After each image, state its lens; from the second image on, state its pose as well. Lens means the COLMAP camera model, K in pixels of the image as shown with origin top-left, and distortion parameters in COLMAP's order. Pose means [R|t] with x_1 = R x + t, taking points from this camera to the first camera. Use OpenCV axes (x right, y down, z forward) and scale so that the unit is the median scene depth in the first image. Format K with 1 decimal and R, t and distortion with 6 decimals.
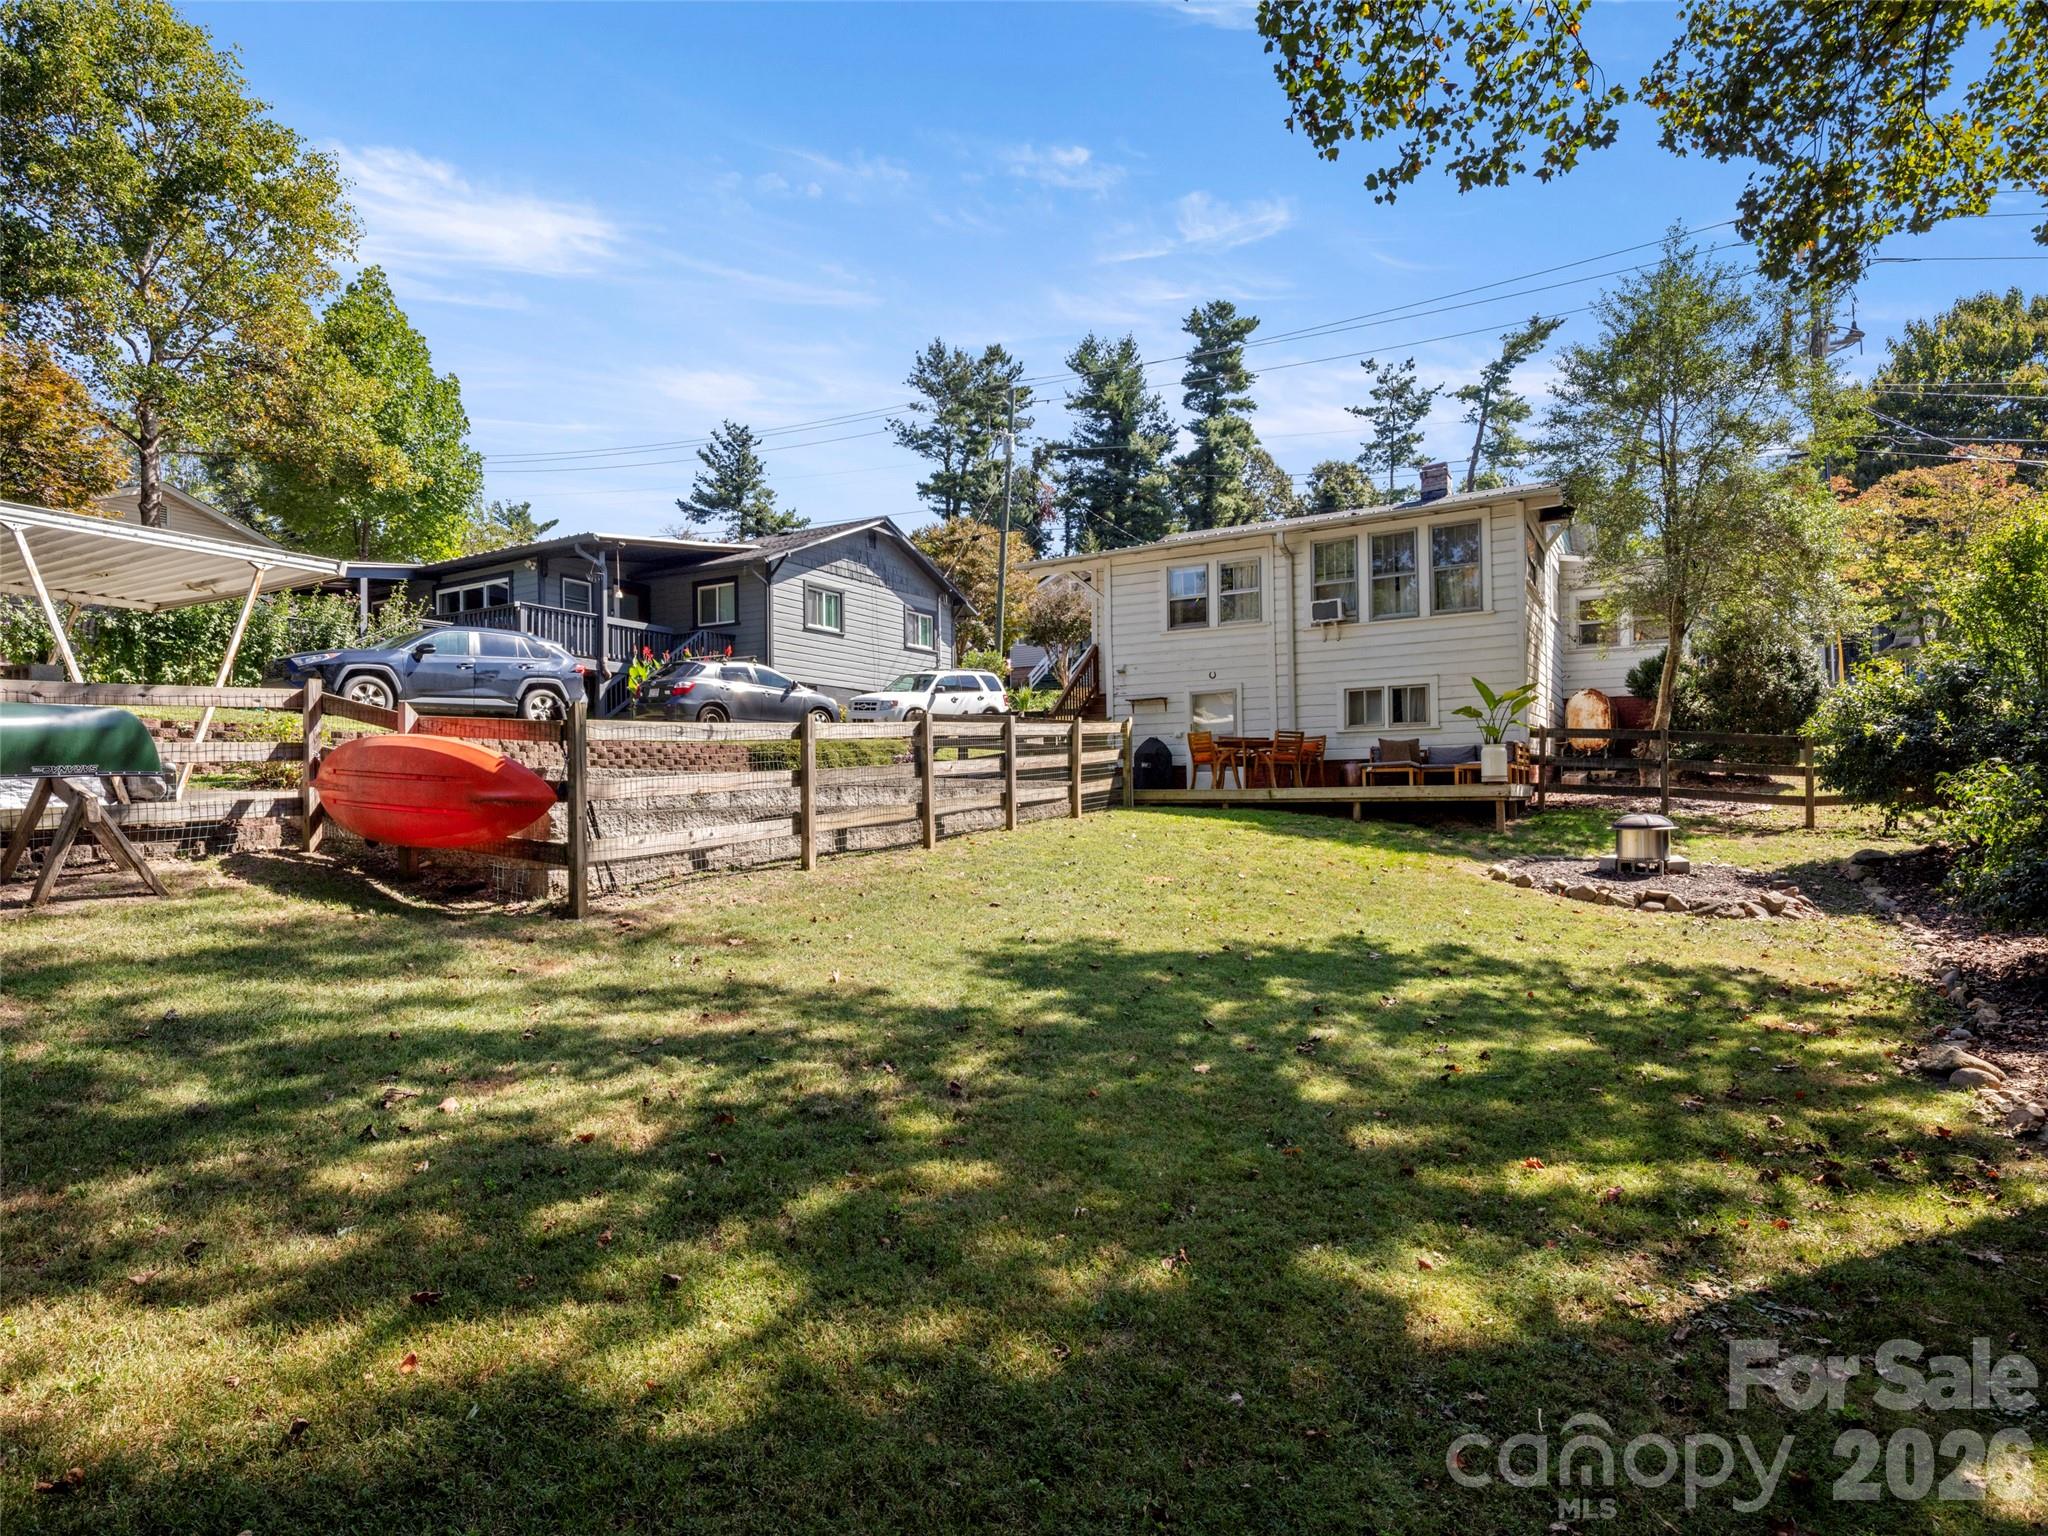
lens RADIAL K [[1124.7, 0, 1019.5], [0, 1124.7, 776.3], [0, 0, 1]] dist [-0.012070, -0.000952]
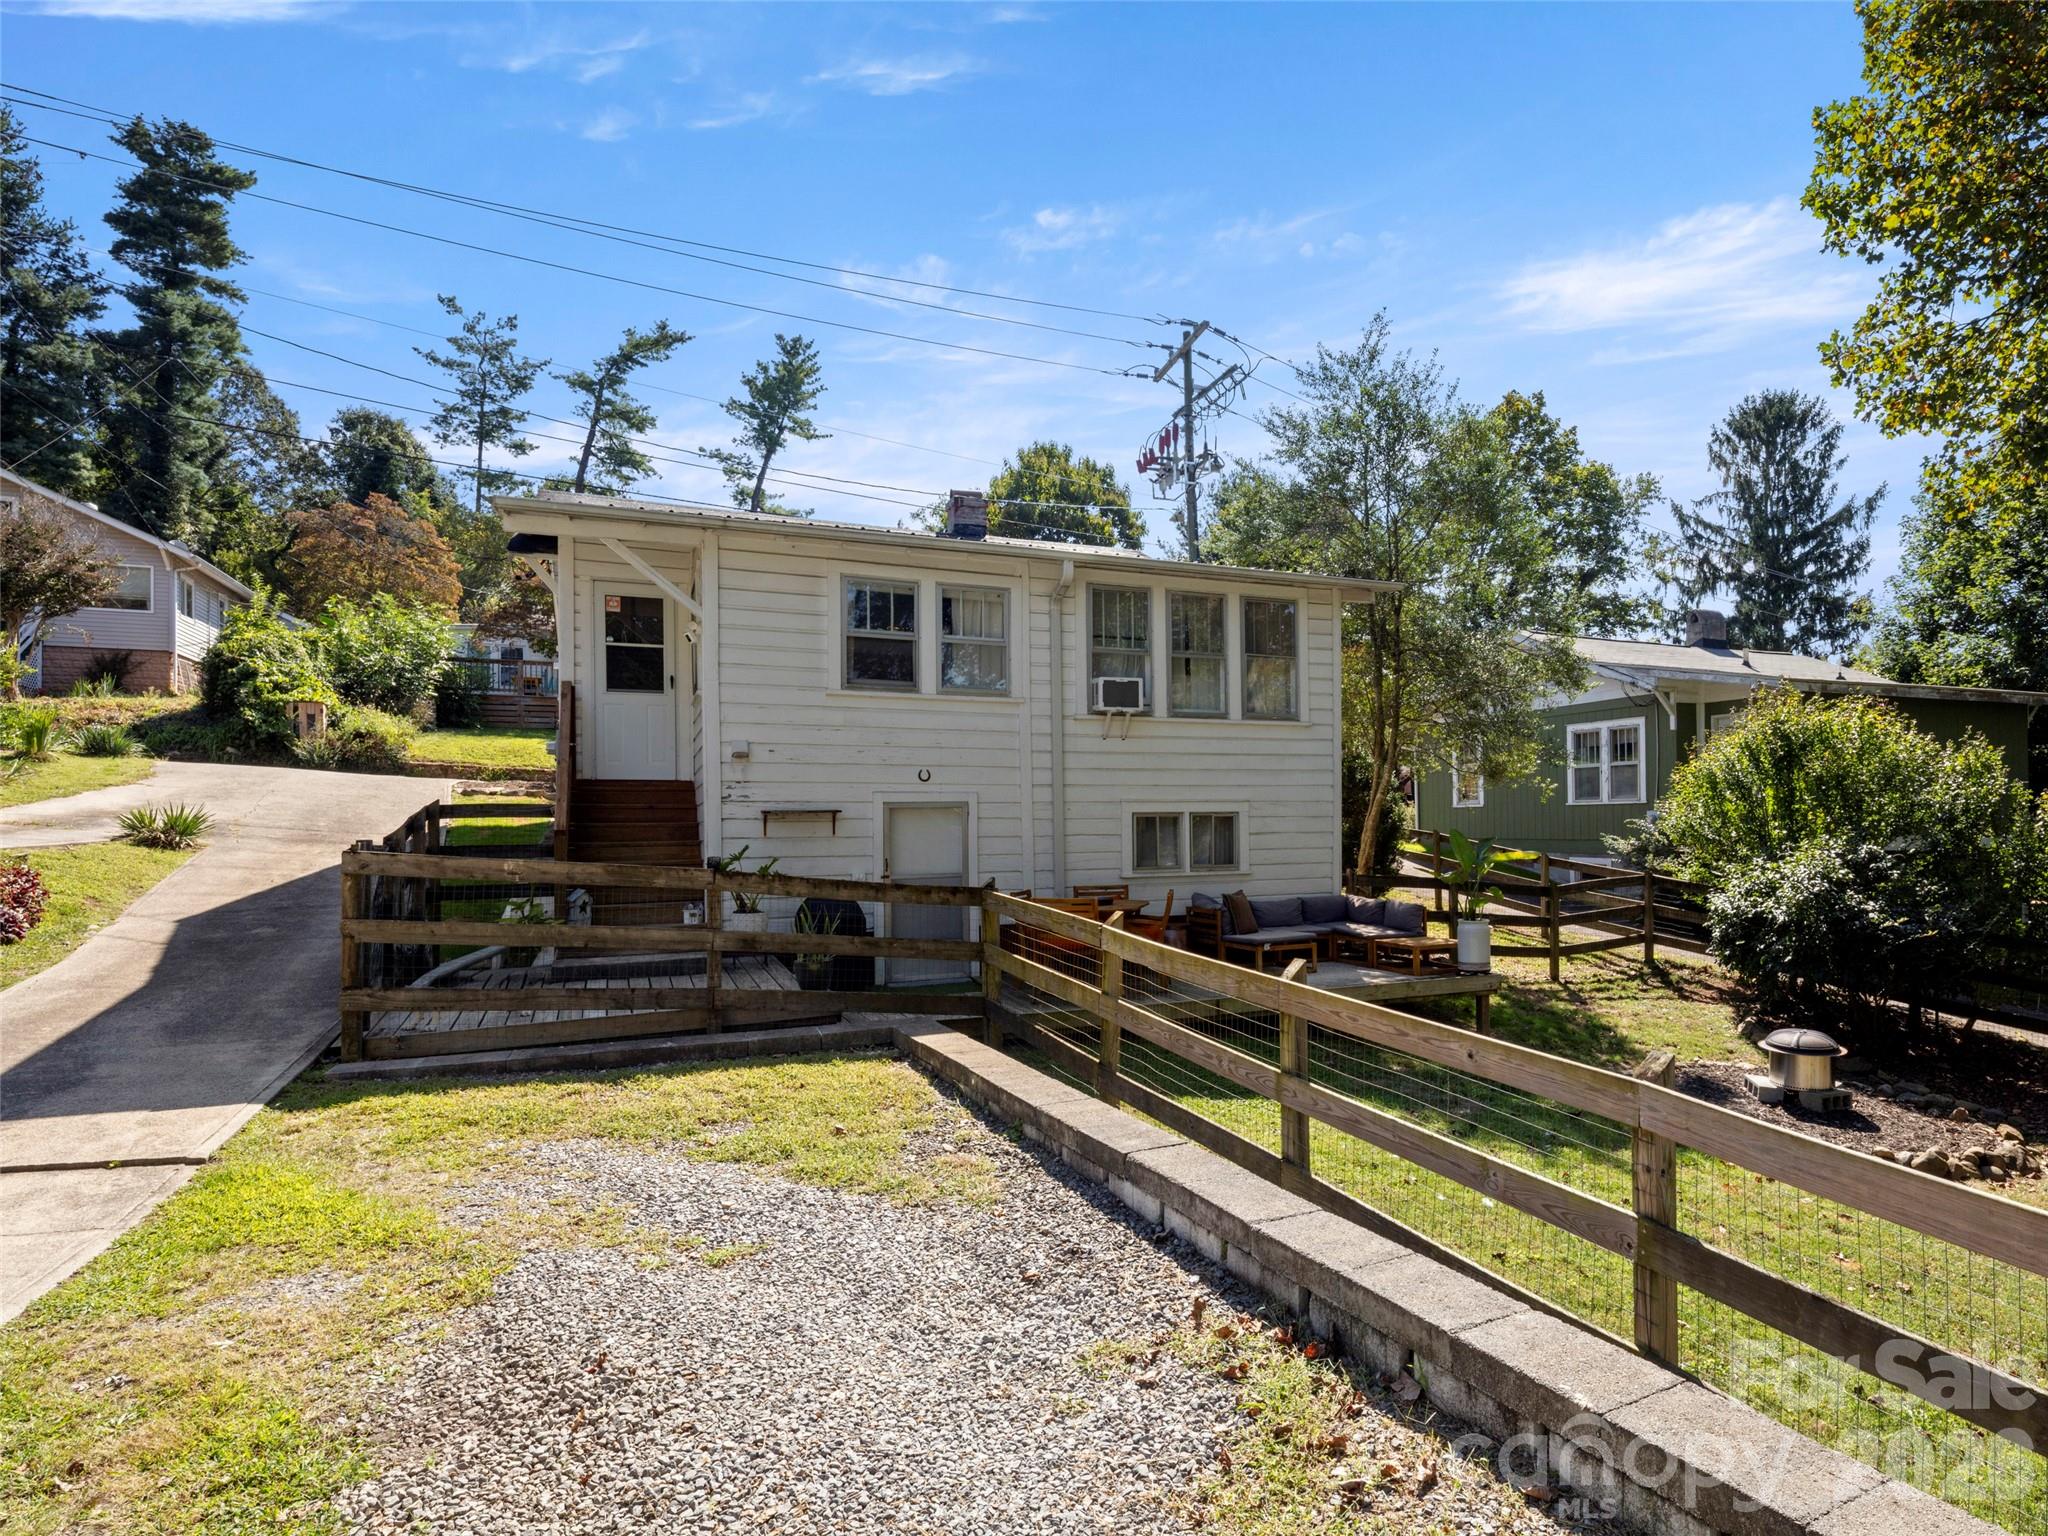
lens RADIAL K [[1124.7, 0, 1026.2], [0, 1124.7, 770.1], [0, 0, 1]] dist [-0.012070, -0.000952]
pose [[0.544642, 0.034305, 0.837966, -0.111210], [-0.018640, 0.999411, -0.028799, -0.029770], [-0.838461, 0.000066, 0.544961, 0.248497]]
